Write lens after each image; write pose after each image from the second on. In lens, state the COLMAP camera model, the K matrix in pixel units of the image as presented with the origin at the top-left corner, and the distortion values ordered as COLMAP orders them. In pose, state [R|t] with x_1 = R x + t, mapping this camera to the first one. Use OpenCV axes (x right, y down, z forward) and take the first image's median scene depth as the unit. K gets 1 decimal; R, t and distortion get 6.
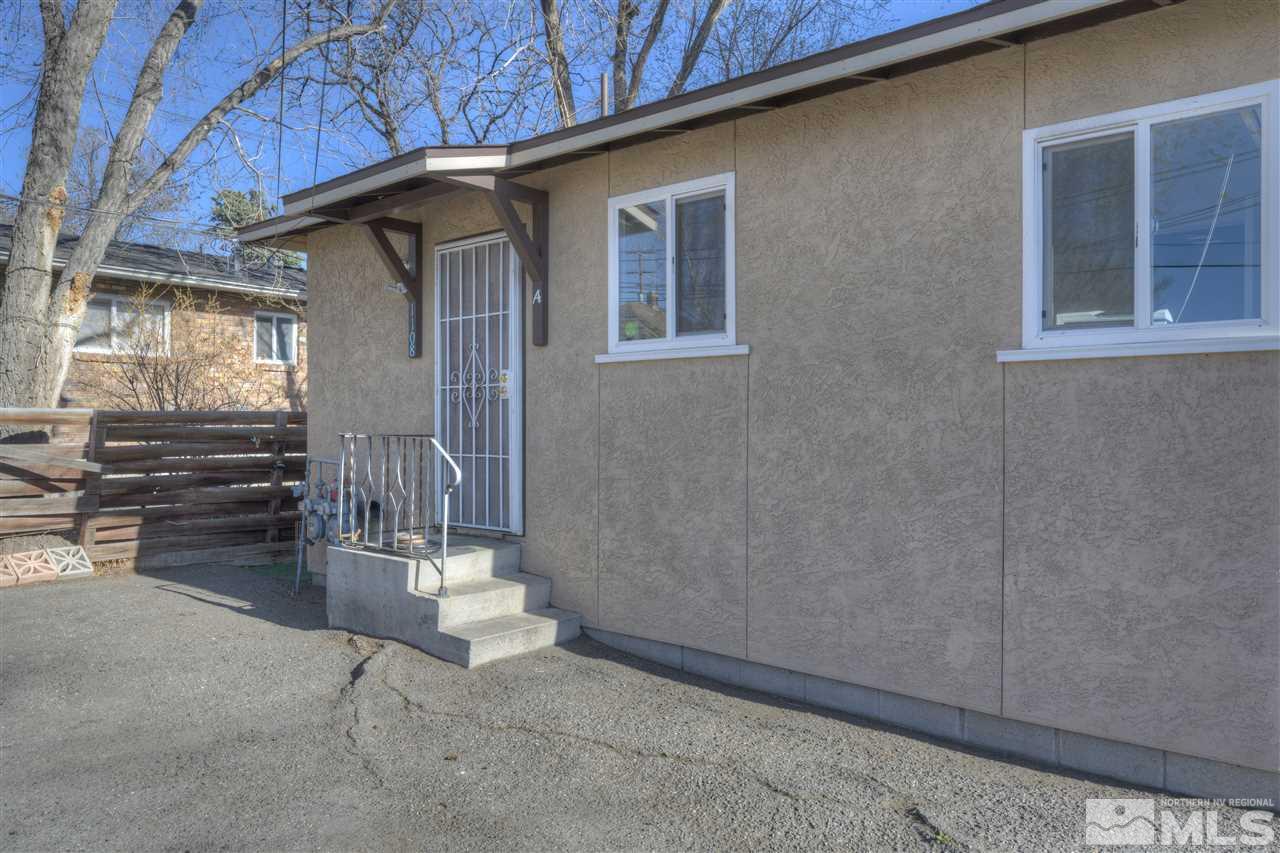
lens RADIAL K [[900.9, 0, 643.4], [0, 900.9, 427.6], [0, 0, 1]] dist [-0.007757, -0.003535]
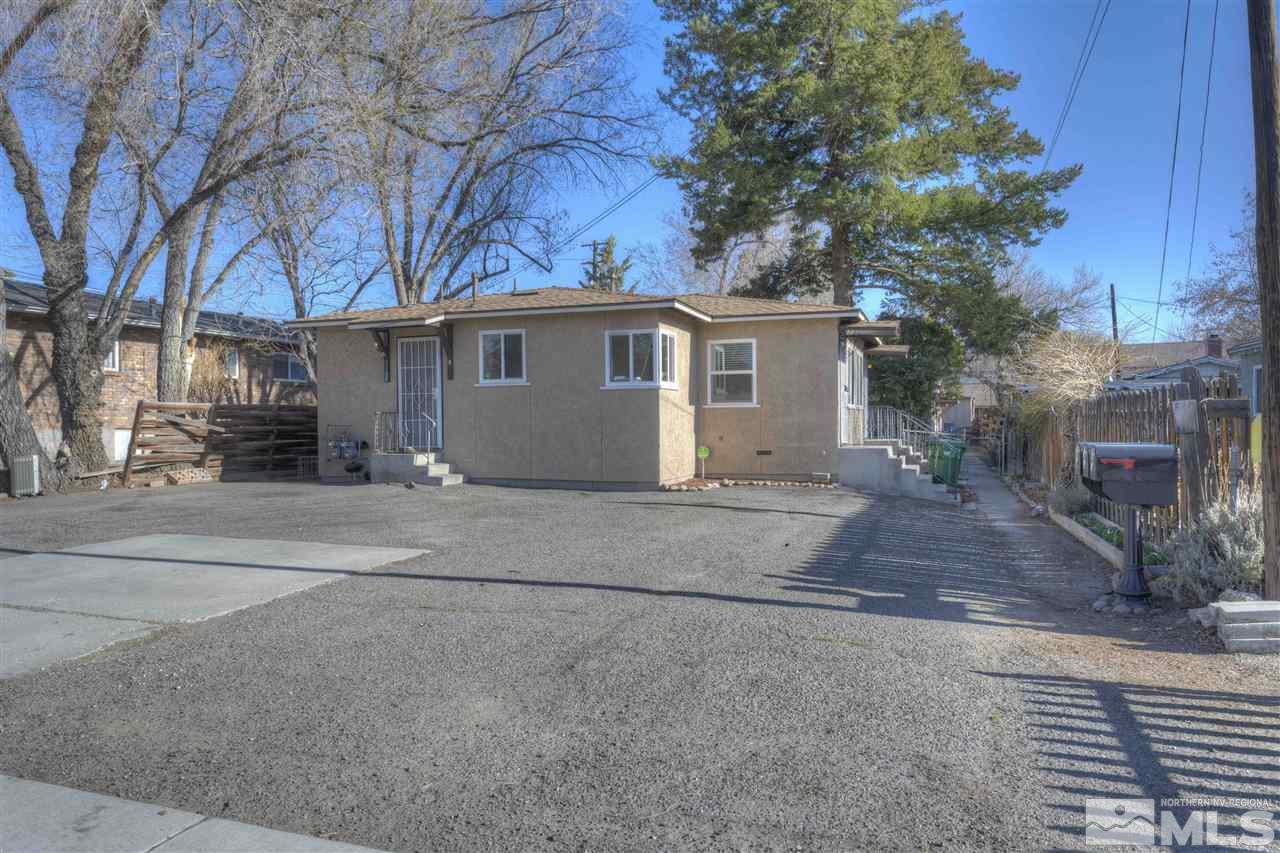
lens RADIAL K [[900.9, 0, 641.5], [0, 900.9, 428.8], [0, 0, 1]] dist [-0.007757, -0.003535]
pose [[0.938439, -0.014620, 0.345134, -0.543883], [0.011327, 0.999869, 0.011554, 0.036940], [-0.345258, -0.006933, 0.938482, -1.888710]]
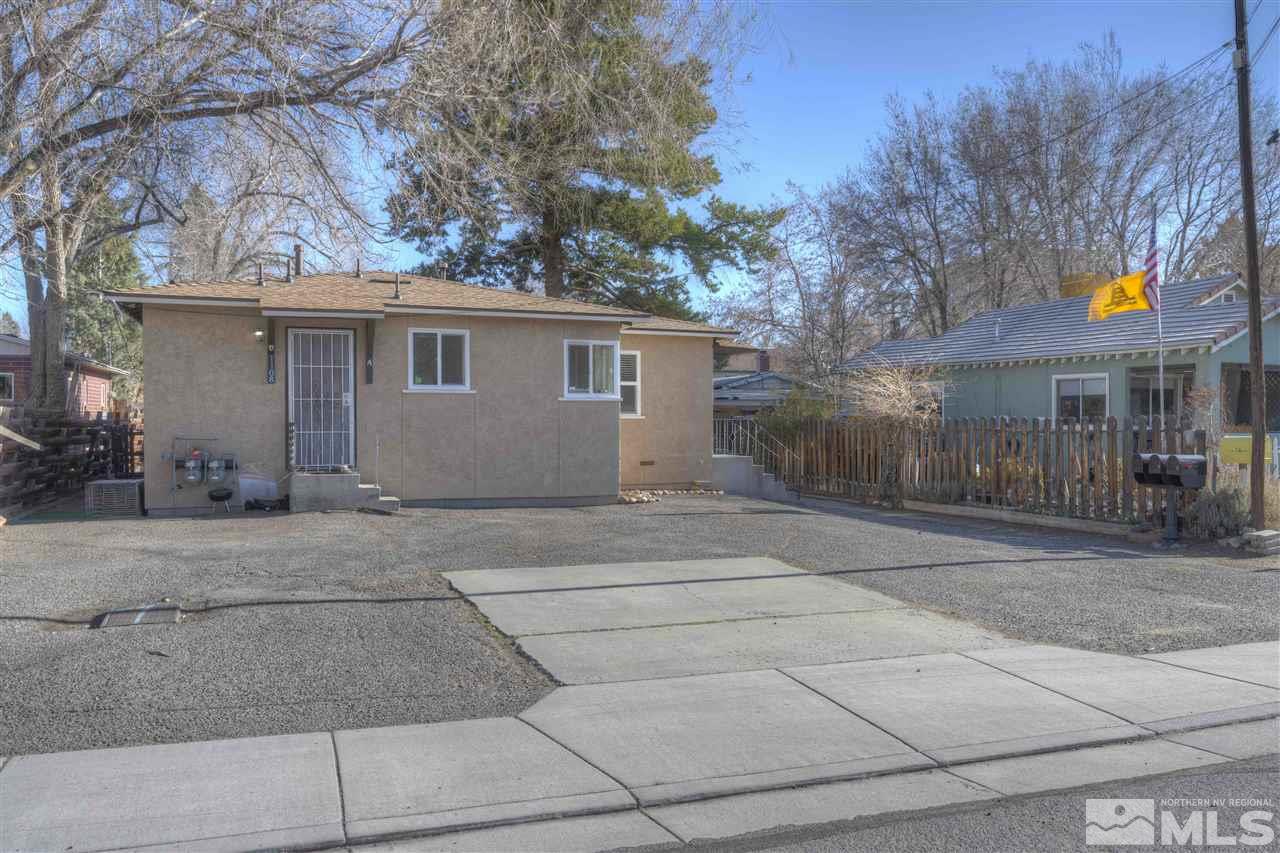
lens RADIAL K [[900.9, 0, 639.4], [0, 900.9, 423.4], [0, 0, 1]] dist [-0.007757, -0.003535]
pose [[0.493239, -0.004788, 0.869880, -1.853292], [0.003112, 0.999988, 0.003739, 0.005428], [-0.869888, 0.000863, 0.493248, -0.775603]]
